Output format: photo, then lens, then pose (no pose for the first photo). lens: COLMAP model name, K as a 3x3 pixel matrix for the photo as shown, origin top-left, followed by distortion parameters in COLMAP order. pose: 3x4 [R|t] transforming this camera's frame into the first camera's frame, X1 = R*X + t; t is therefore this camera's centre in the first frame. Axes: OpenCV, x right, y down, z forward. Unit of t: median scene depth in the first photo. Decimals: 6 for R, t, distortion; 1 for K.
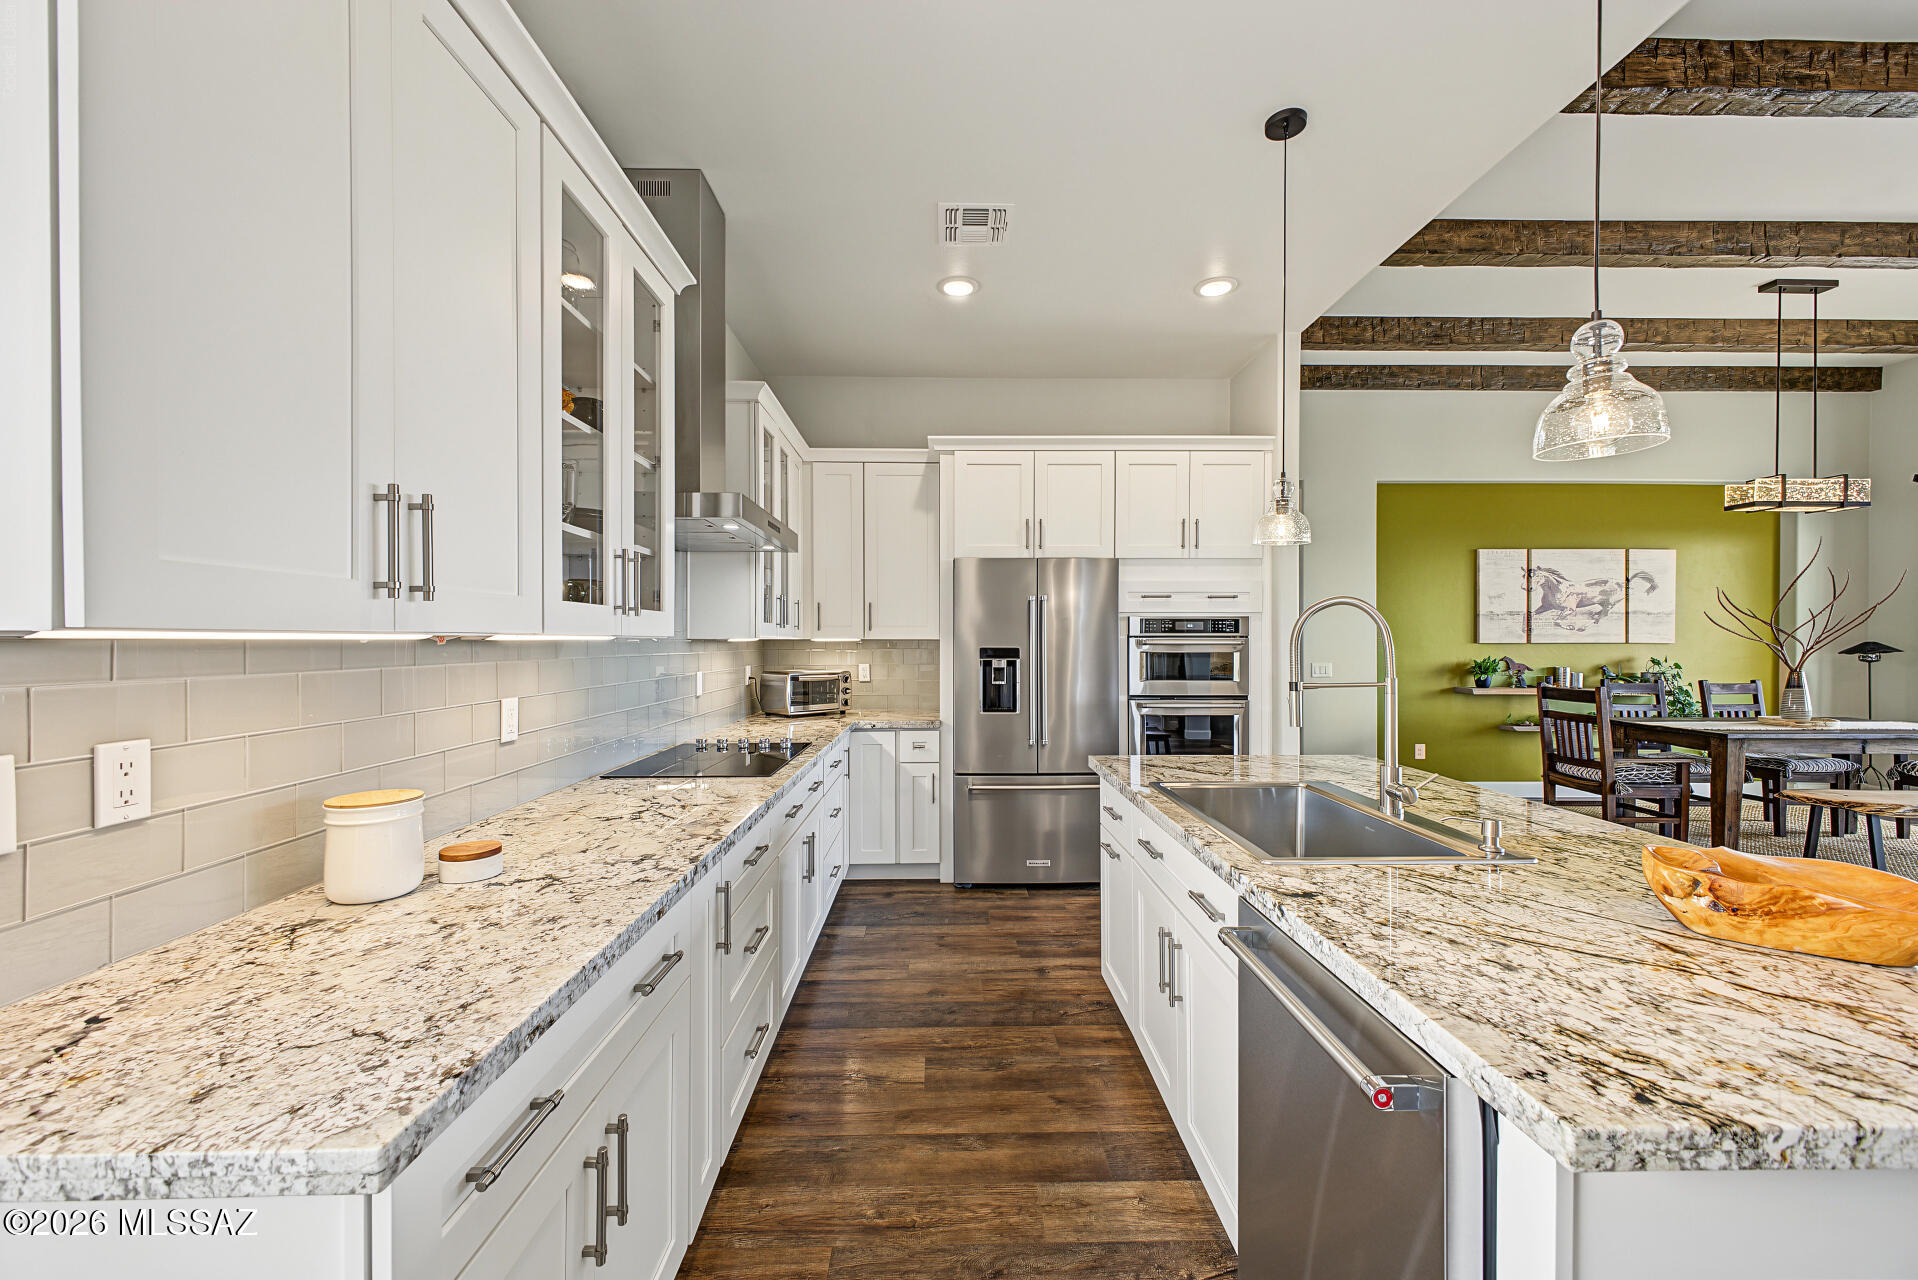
lens RADIAL K [[749.9, 0, 959.0], [0, 749.9, 640.0], [0, 0, 1]] dist [0.019054, -0.005593]
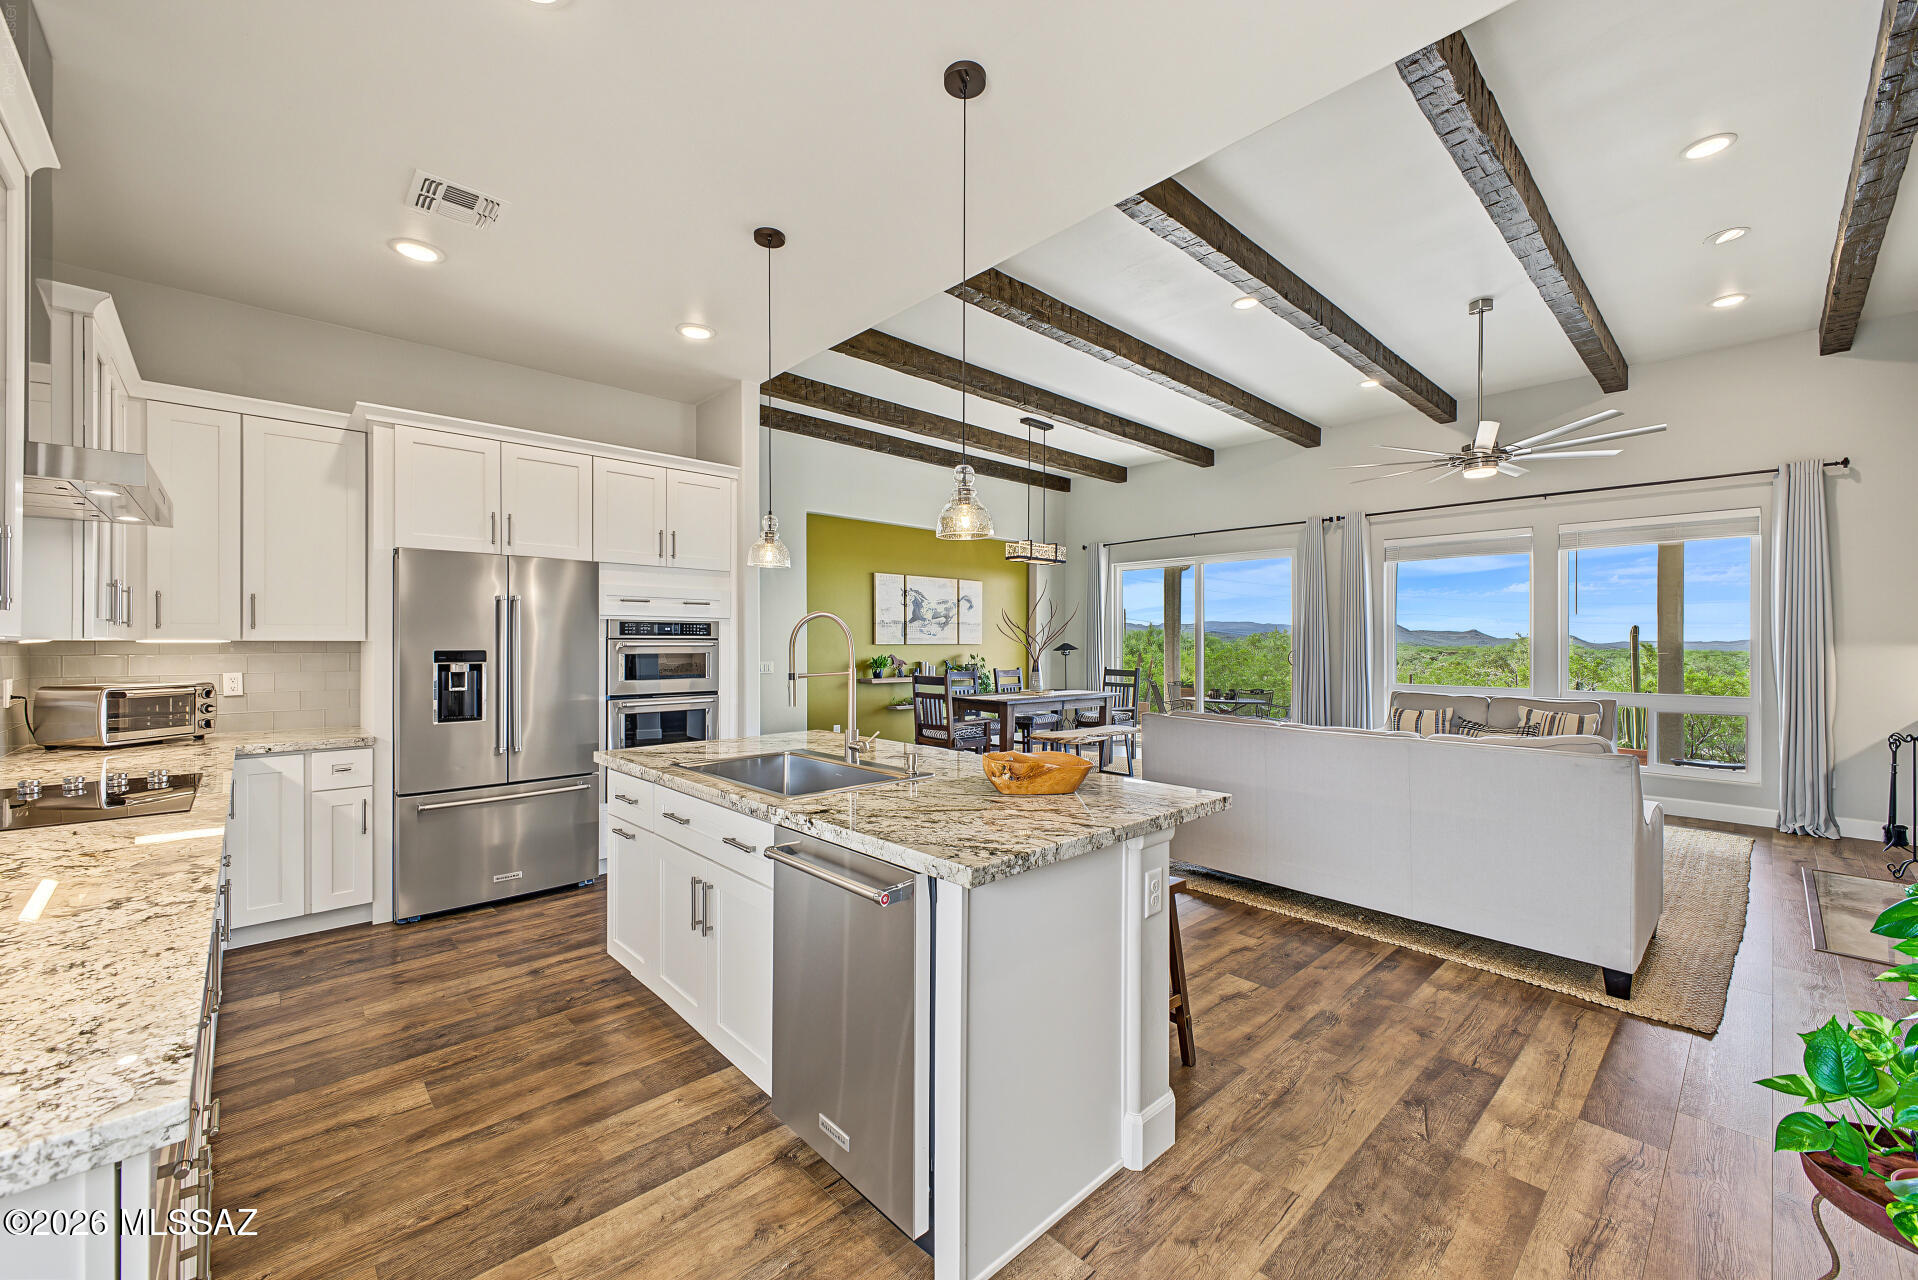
lens RADIAL K [[749.9, 0, 959.0], [0, 749.9, 640.0], [0, 0, 1]] dist [0.019054, -0.005593]
pose [[0.744214, 0.001923, 0.667938, -0.103970], [-0.000142, 0.999996, -0.002721, -0.000018], [-0.667941, 0.001931, 0.744212, -0.091508]]
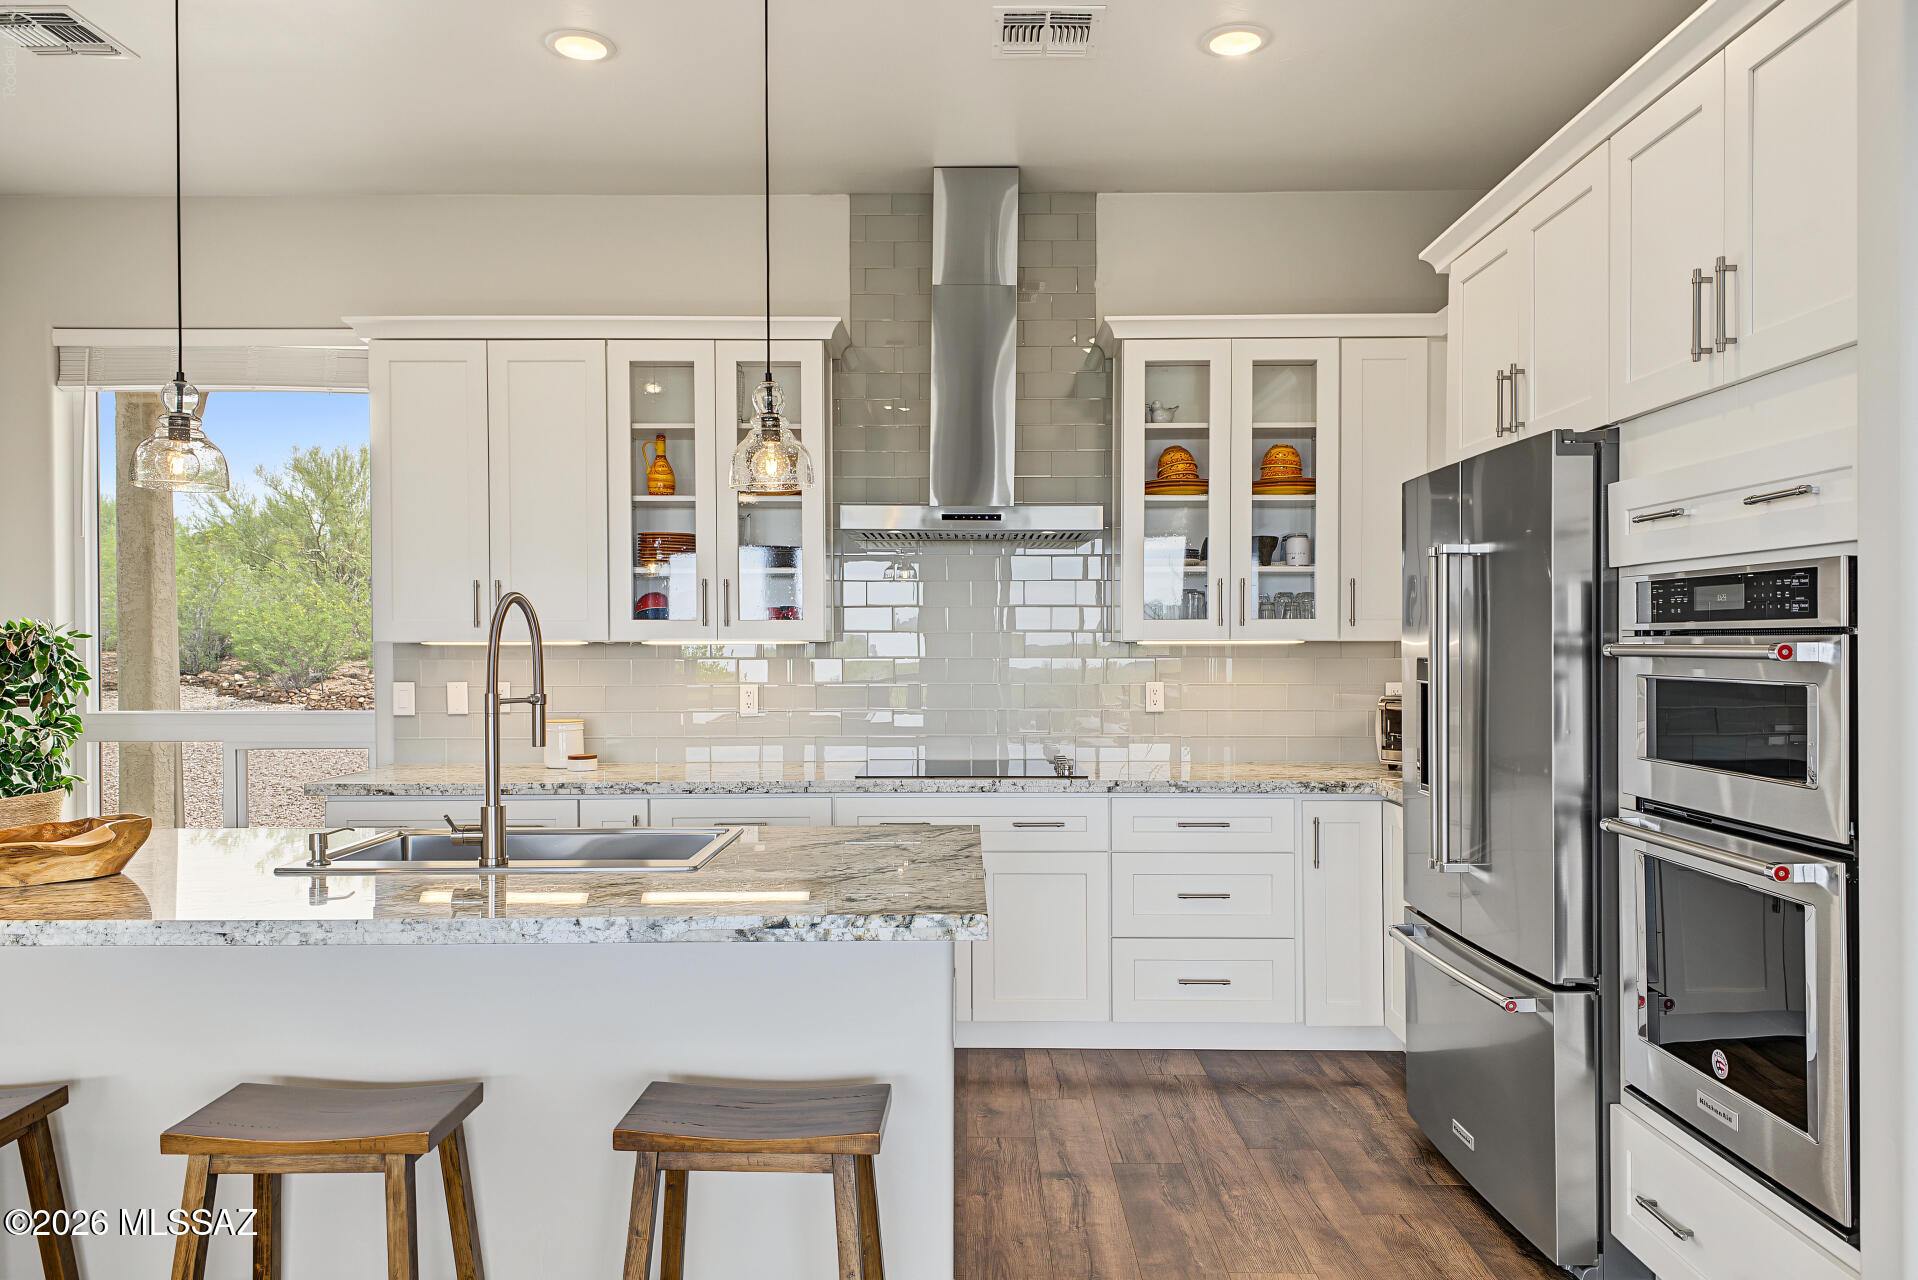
lens RADIAL K [[1328.9, 0, 961.4], [0, 1328.9, 646.1], [0, 0, 1]] dist [0.005628, 0.002275]
pose [[-0.028791, 0.003873, -0.999578, 0.868376], [0.002438, 0.999990, 0.003804, -0.000945], [0.999582, -0.002327, -0.028801, 0.680769]]
